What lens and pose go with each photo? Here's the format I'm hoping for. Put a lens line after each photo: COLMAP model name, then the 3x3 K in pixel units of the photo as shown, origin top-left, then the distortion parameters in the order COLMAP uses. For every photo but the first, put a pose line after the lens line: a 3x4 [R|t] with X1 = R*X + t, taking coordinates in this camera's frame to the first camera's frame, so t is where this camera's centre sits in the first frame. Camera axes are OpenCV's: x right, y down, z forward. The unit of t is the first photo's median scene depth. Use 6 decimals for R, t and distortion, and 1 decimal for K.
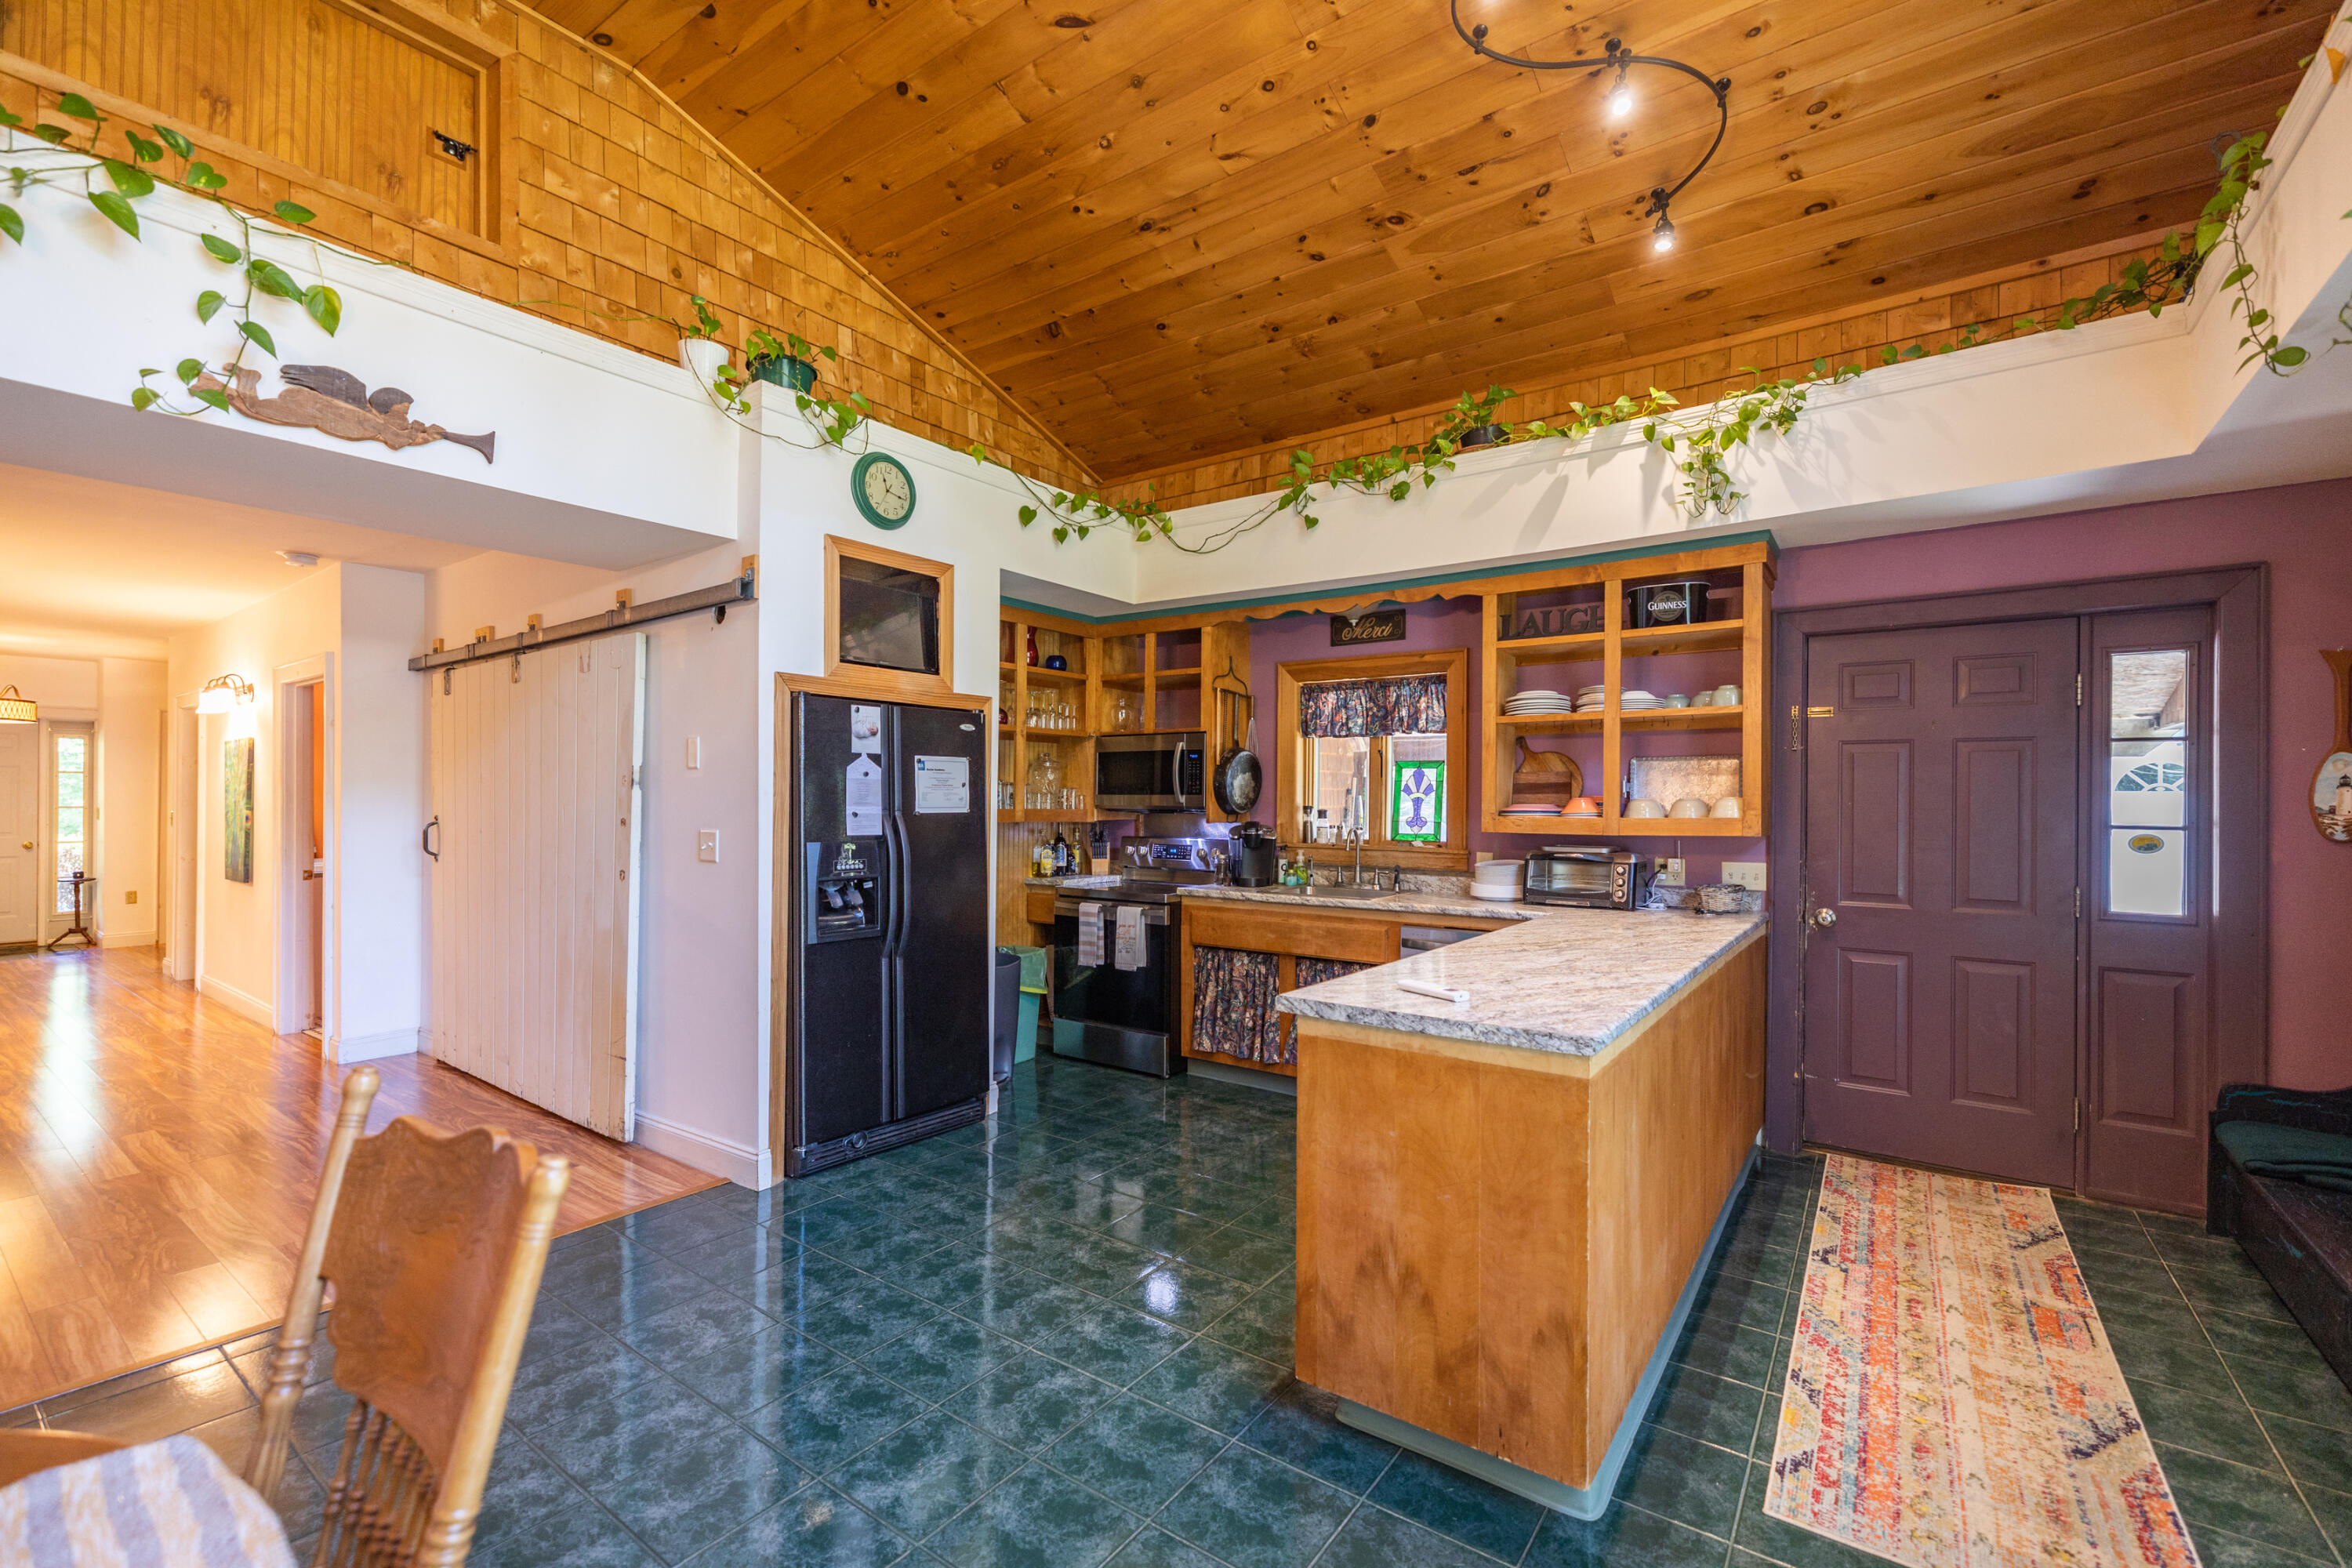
lens RADIAL K [[1013.4, 0, 1175.0], [0, 1013.4, 791.8], [0, 0, 1]] dist [0.000728, 0.000098]
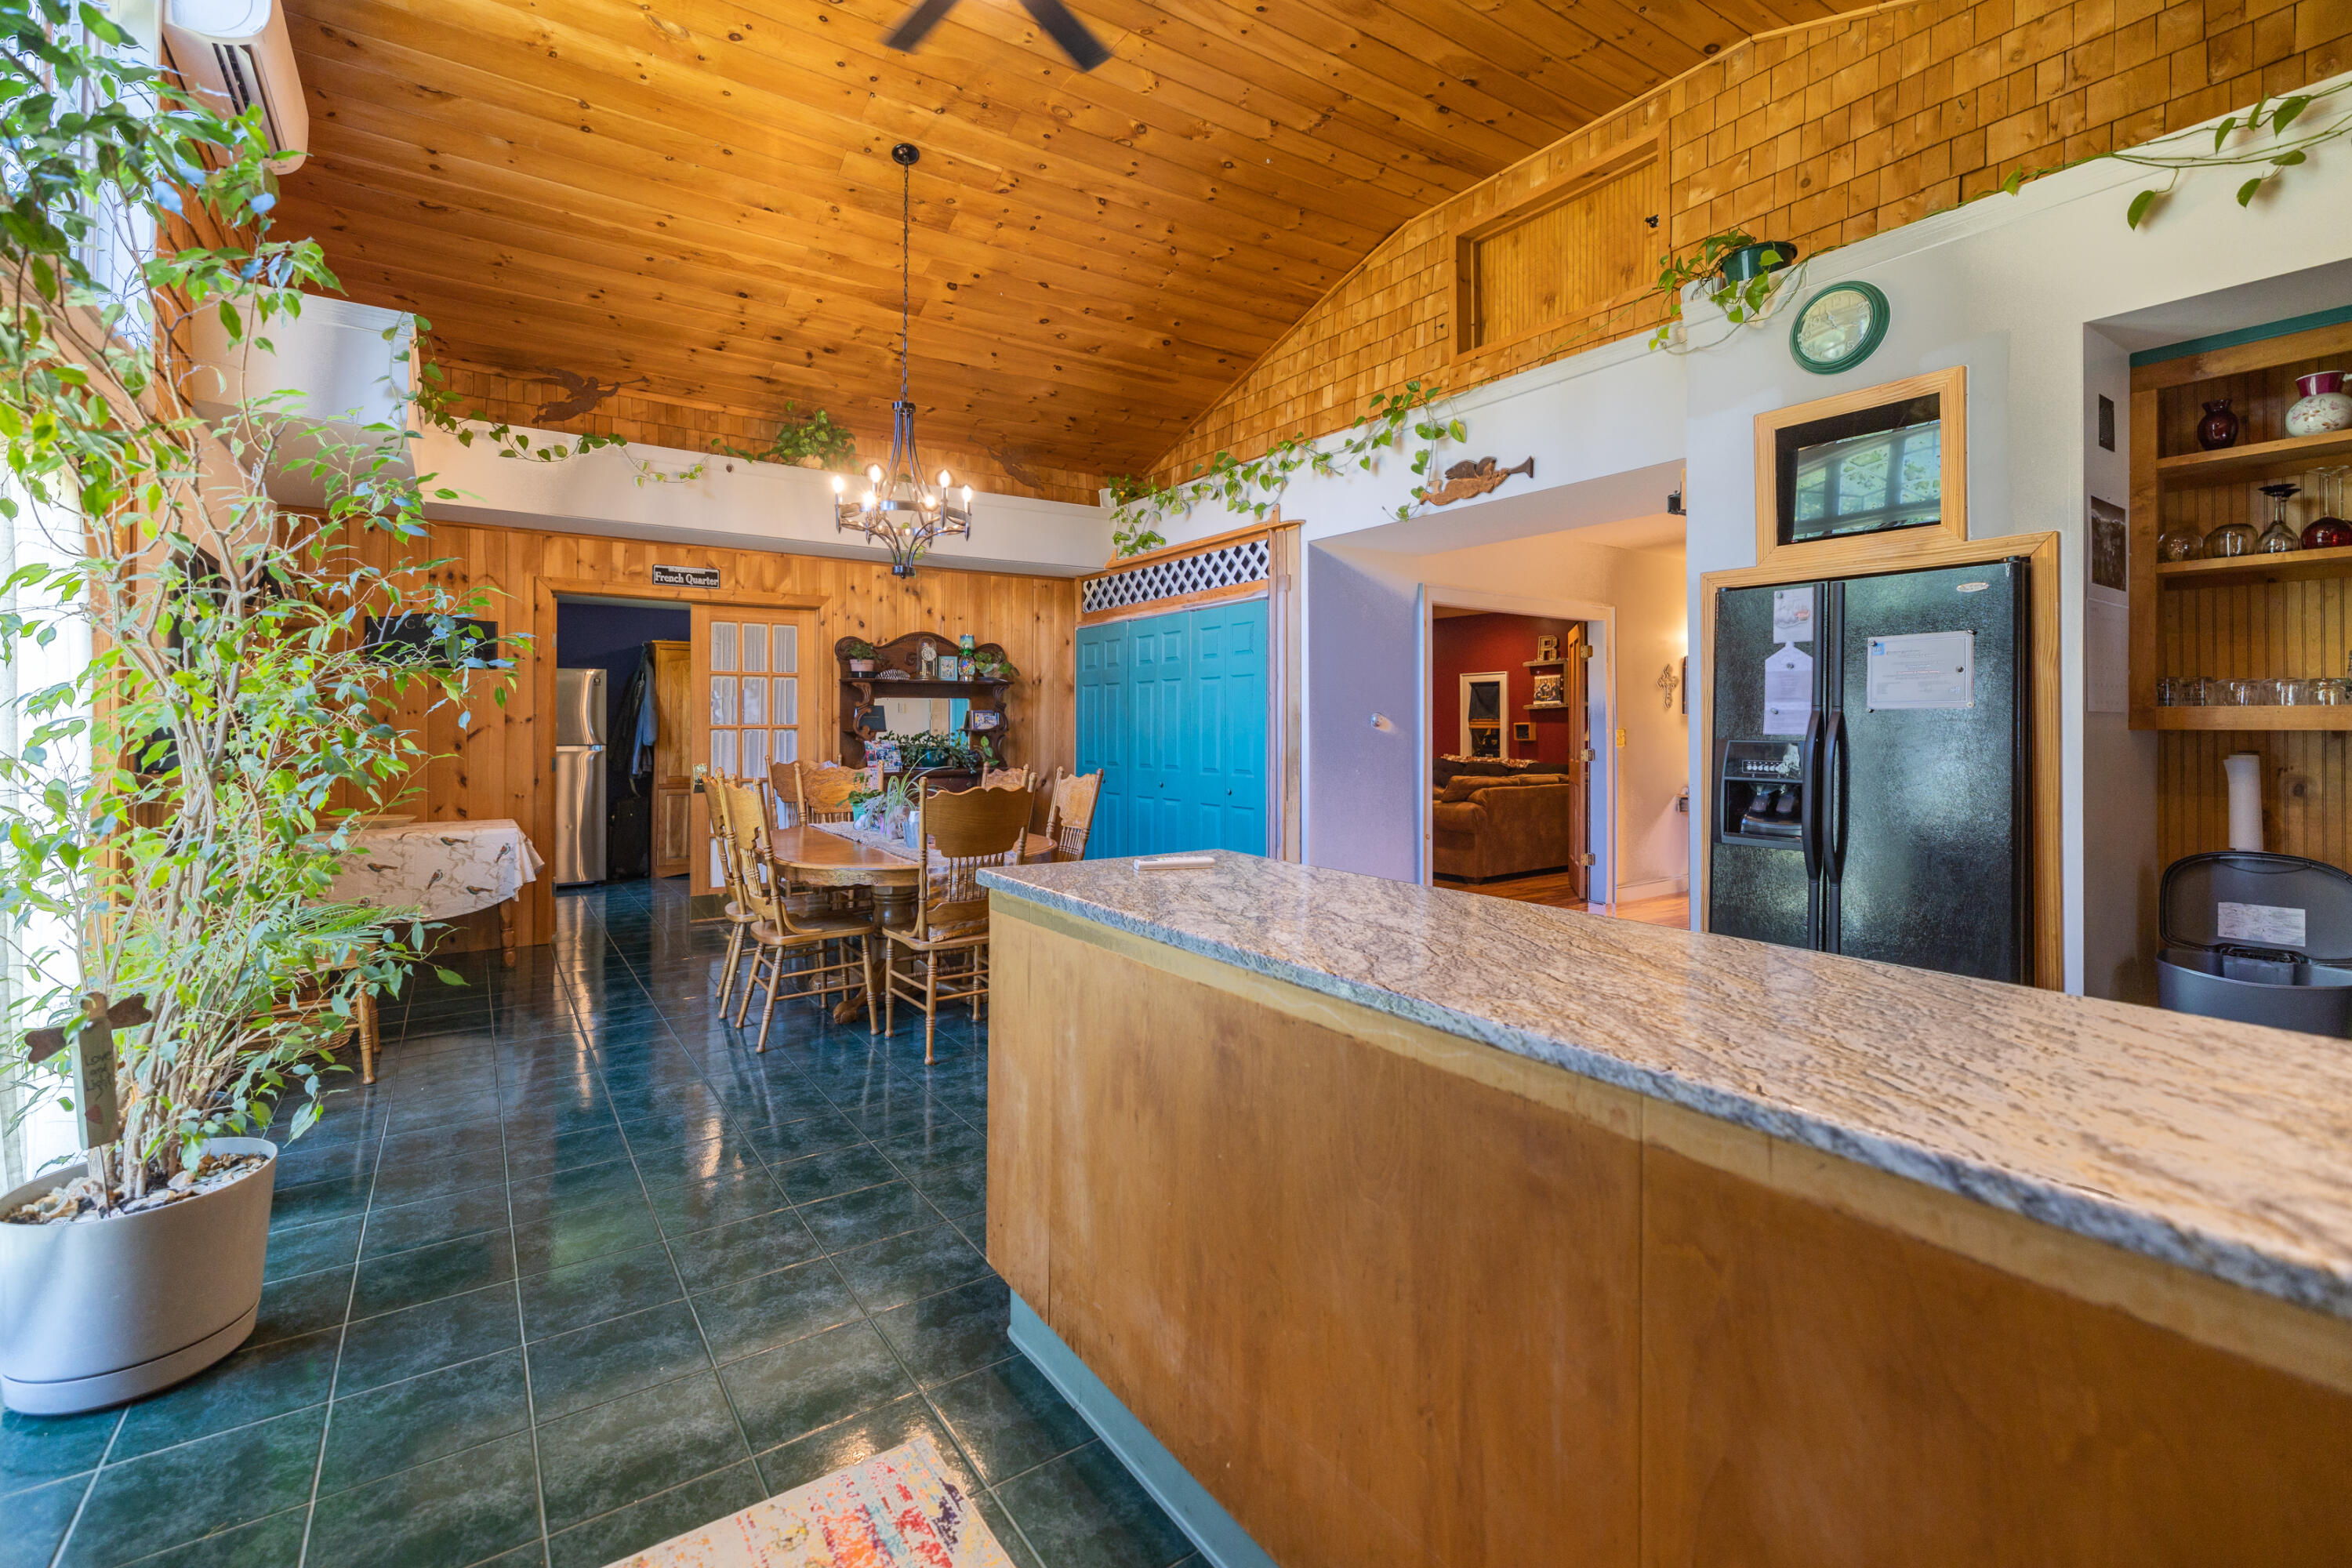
lens RADIAL K [[1029.4, 0, 1186.4], [0, 1029.4, 719.7], [0, 0, 1]] dist [0.001252, -0.000064]
pose [[-0.331126, -0.012984, -0.943497, 0.581593], [-0.000794, 0.999909, -0.013482, 0.034258], [0.943586, -0.003715, -0.331106, 0.642548]]
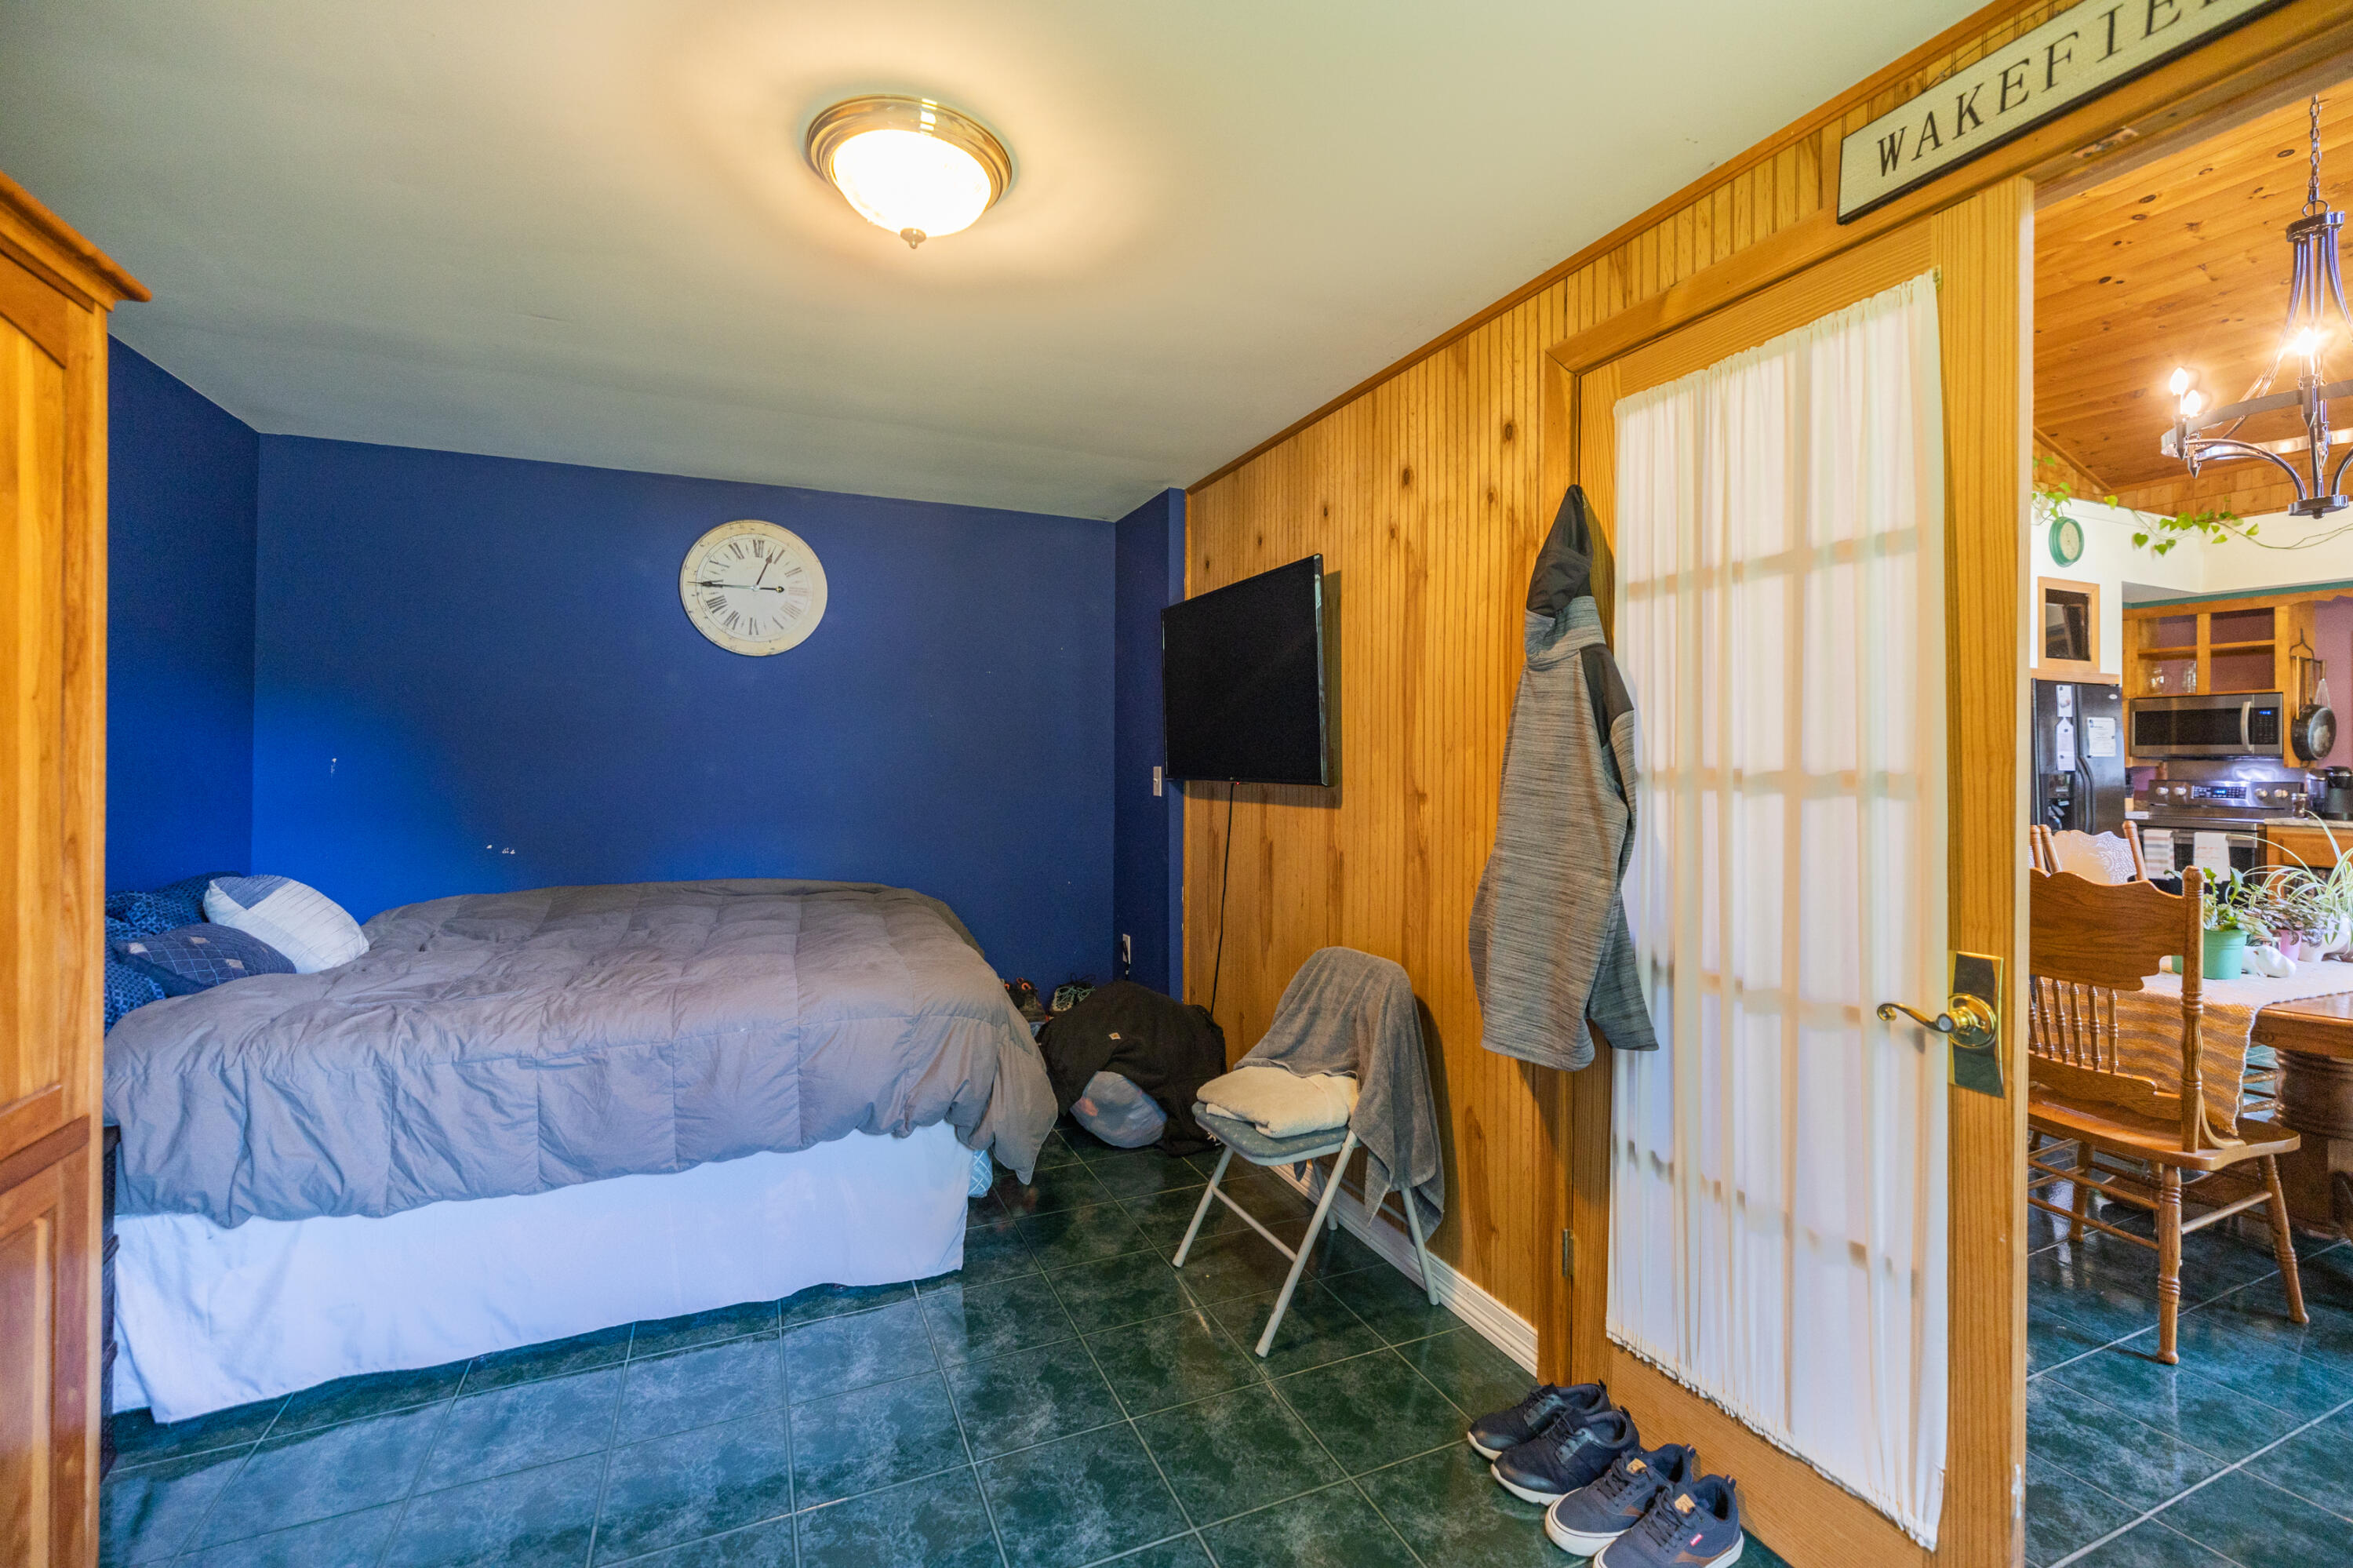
lens RADIAL K [[1003.7, 0, 1181.5], [0, 1003.7, 752.3], [0, 0, 1]] dist [-0.001712, -0.000389]
pose [[0.864279, -0.005184, -0.502986, -0.561277], [0.004998, 0.999986, -0.001718, 0.008962], [0.502988, -0.001029, 0.864293, -0.780717]]
